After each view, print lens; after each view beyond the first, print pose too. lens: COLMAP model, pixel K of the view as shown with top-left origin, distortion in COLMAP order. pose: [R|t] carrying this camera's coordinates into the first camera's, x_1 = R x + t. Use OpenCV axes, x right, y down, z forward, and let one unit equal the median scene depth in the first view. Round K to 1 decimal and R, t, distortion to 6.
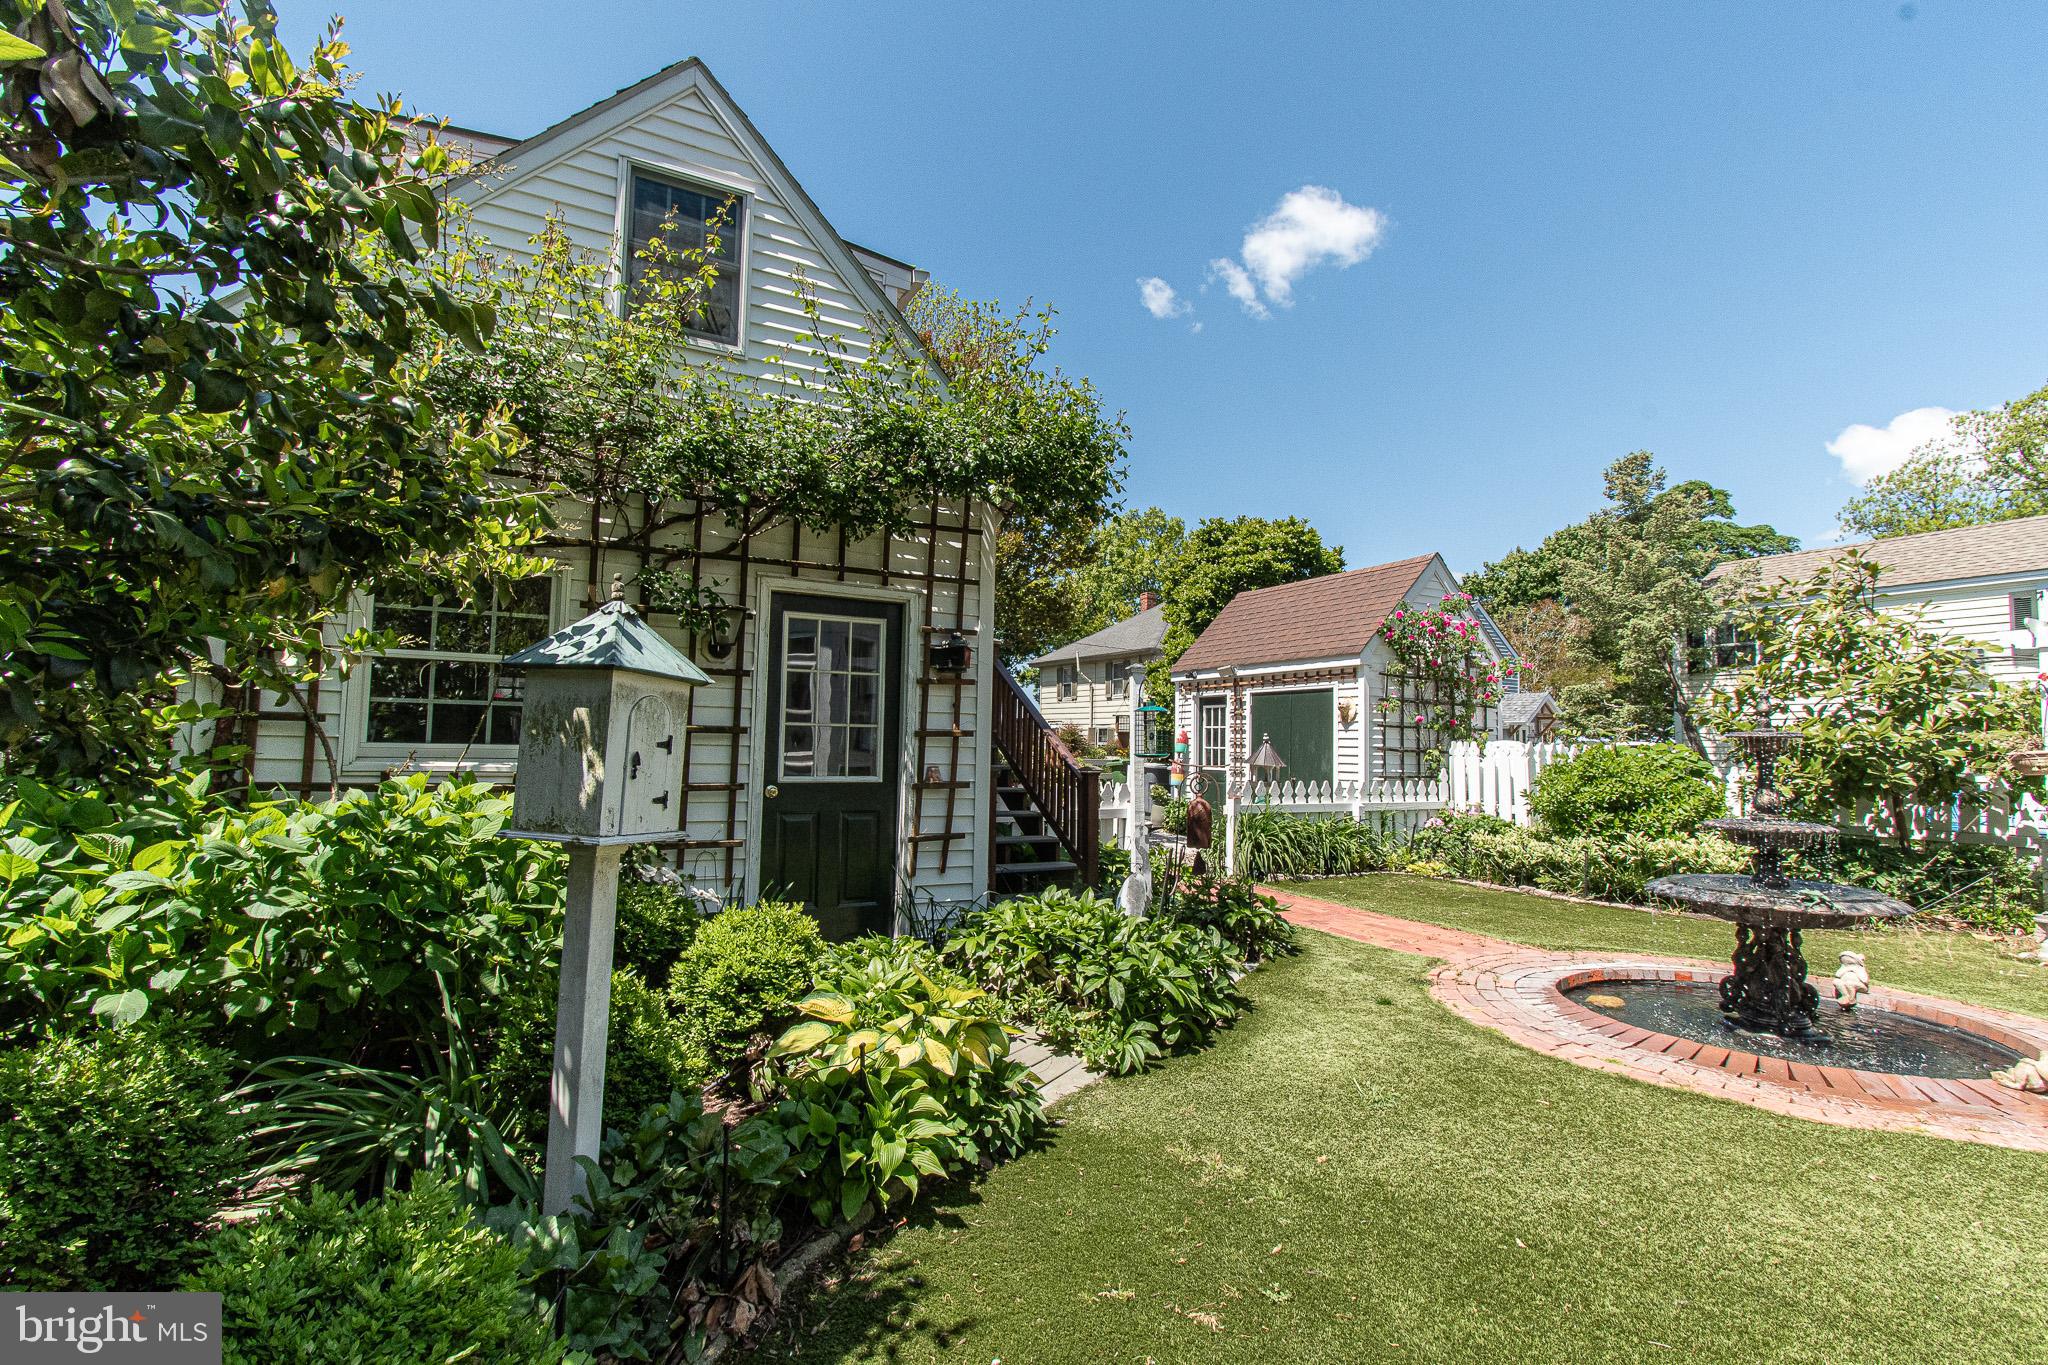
lens RADIAL K [[909.5, 0, 1024.0], [0, 909.5, 682.5], [0, 0, 1]] dist [0.010917, 0.000130]
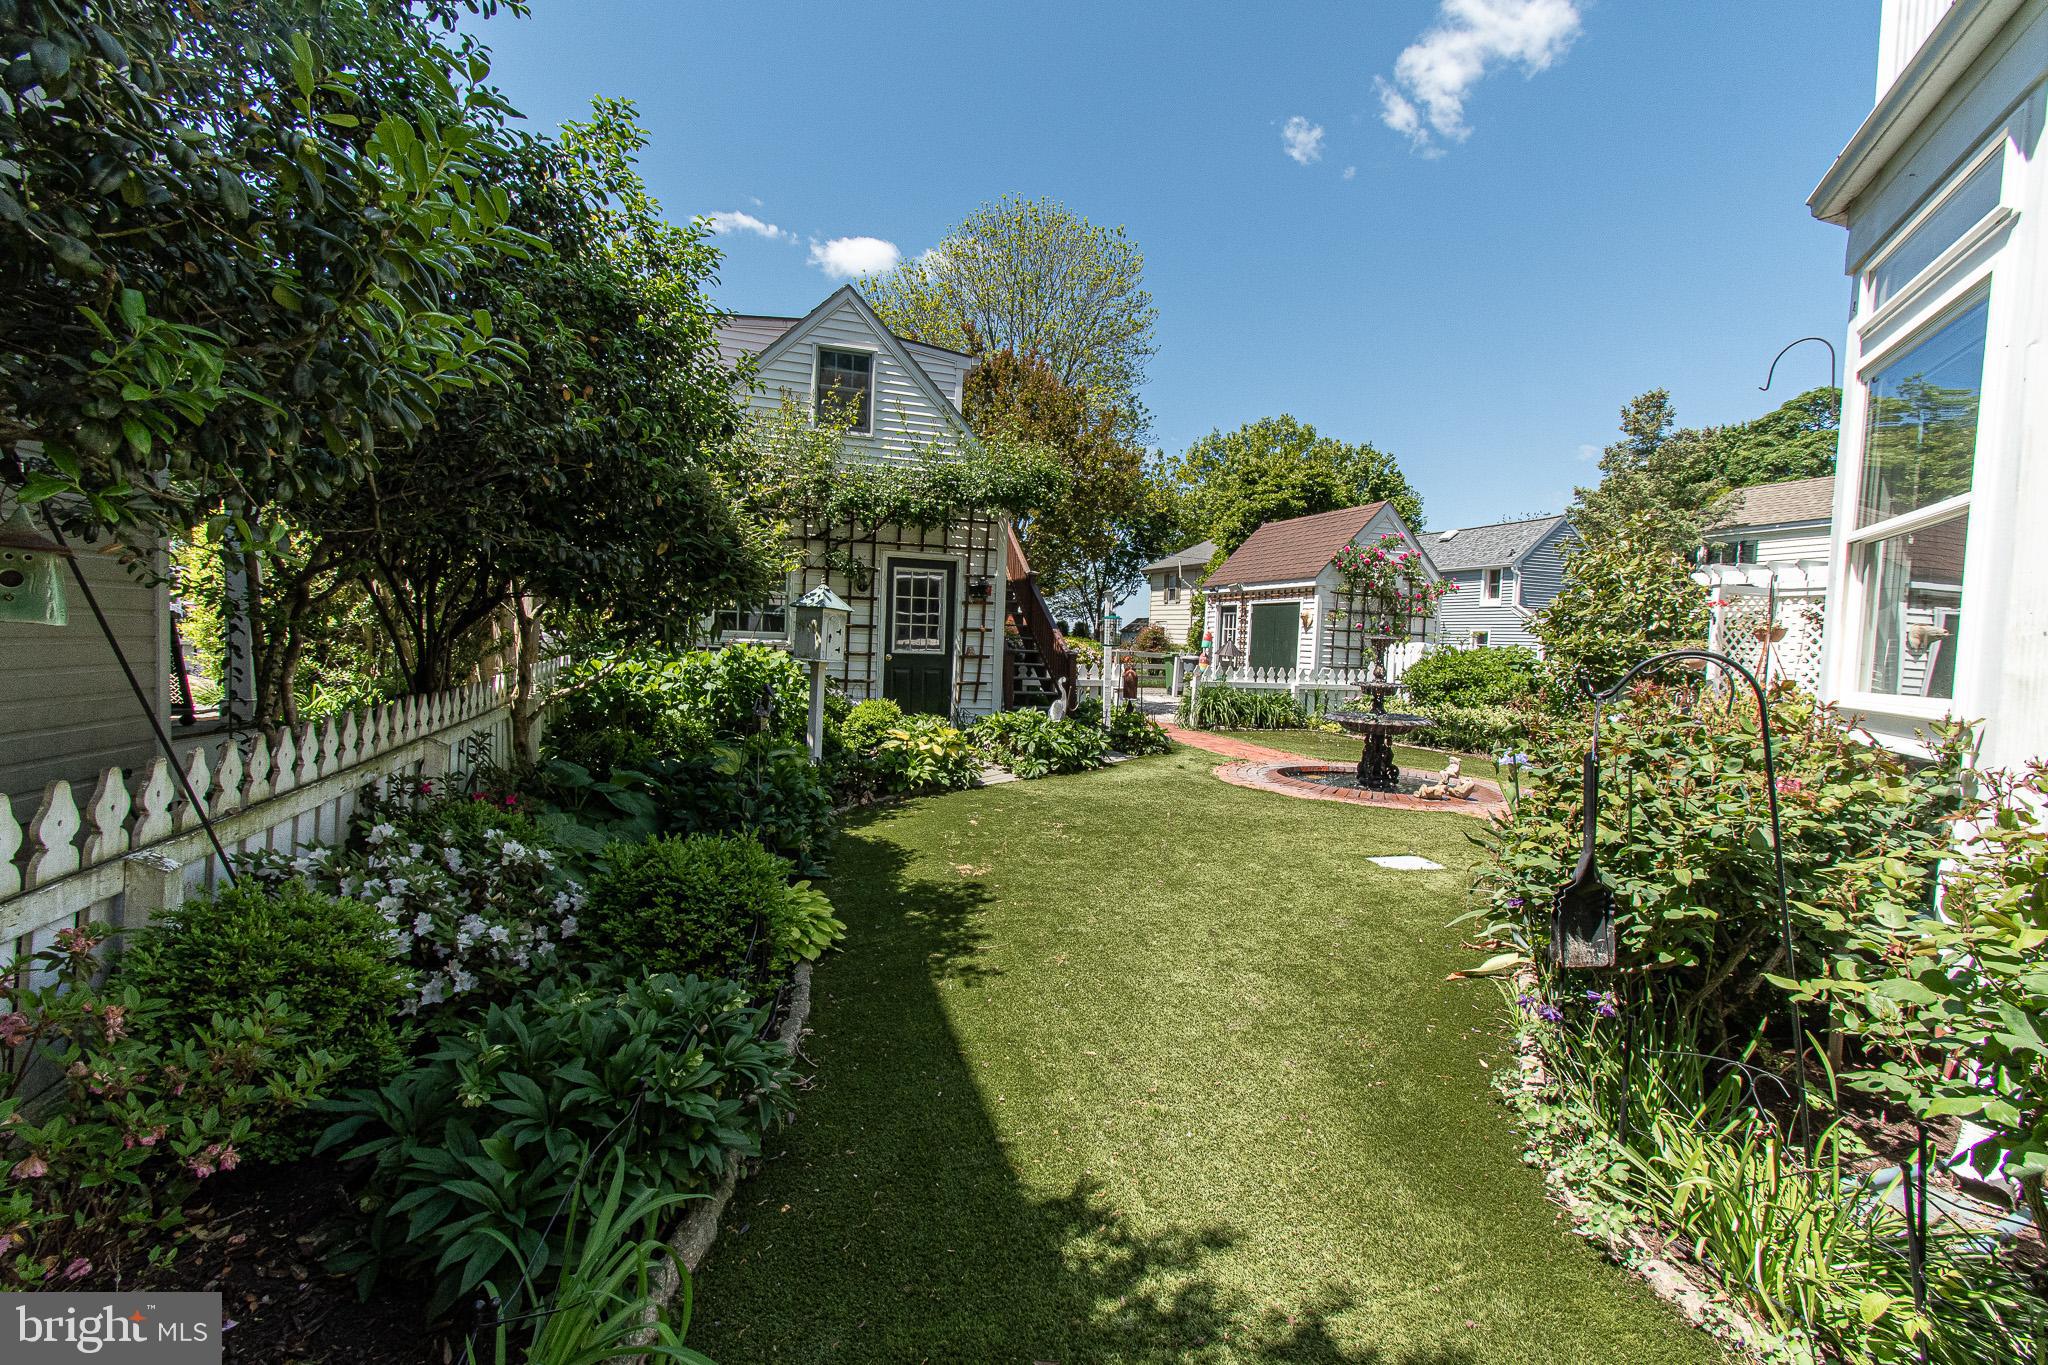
lens RADIAL K [[892.8, 0, 1024.0], [0, 892.8, 682.5], [0, 0, 1]] dist [0.003193, 0.000138]
pose [[0.985600, 0.027292, -0.166874, 0.328934], [-0.008113, 0.993384, 0.114553, -0.050641], [0.168897, -0.111550, 0.979301, -0.839715]]
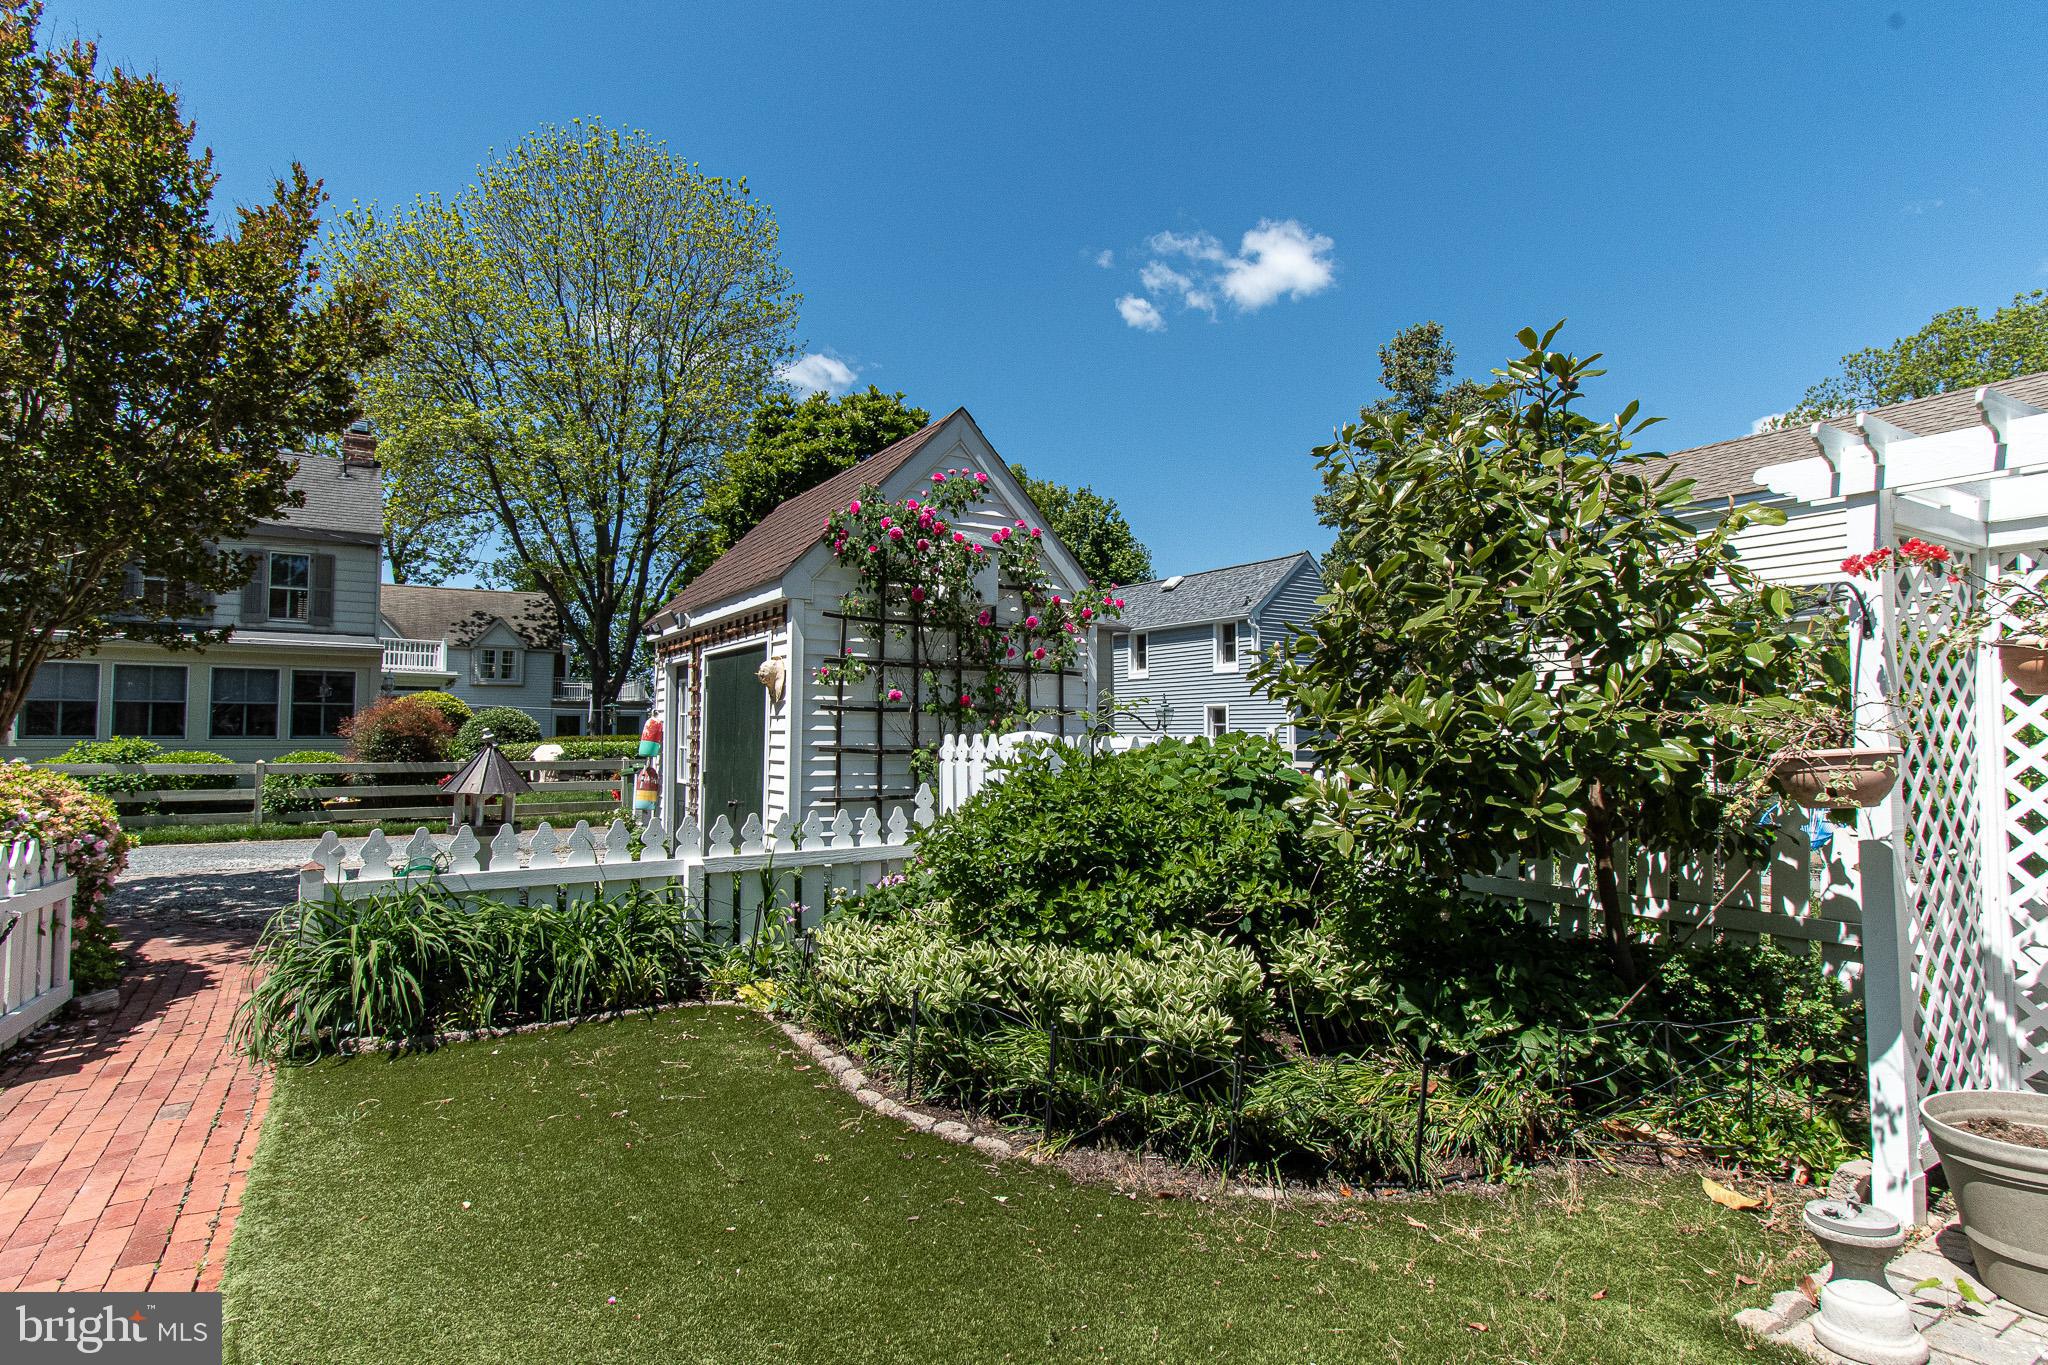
lens RADIAL K [[993.4, 0, 1024.0], [0, 993.4, 682.5], [0, 0, 1]] dist [0.014609, 0.000236]
pose [[0.995259, -0.013034, 0.096382, 0.917629], [0.011148, 0.999736, 0.020089, 0.042642], [-0.096618, -0.018919, 0.995142, 0.778941]]
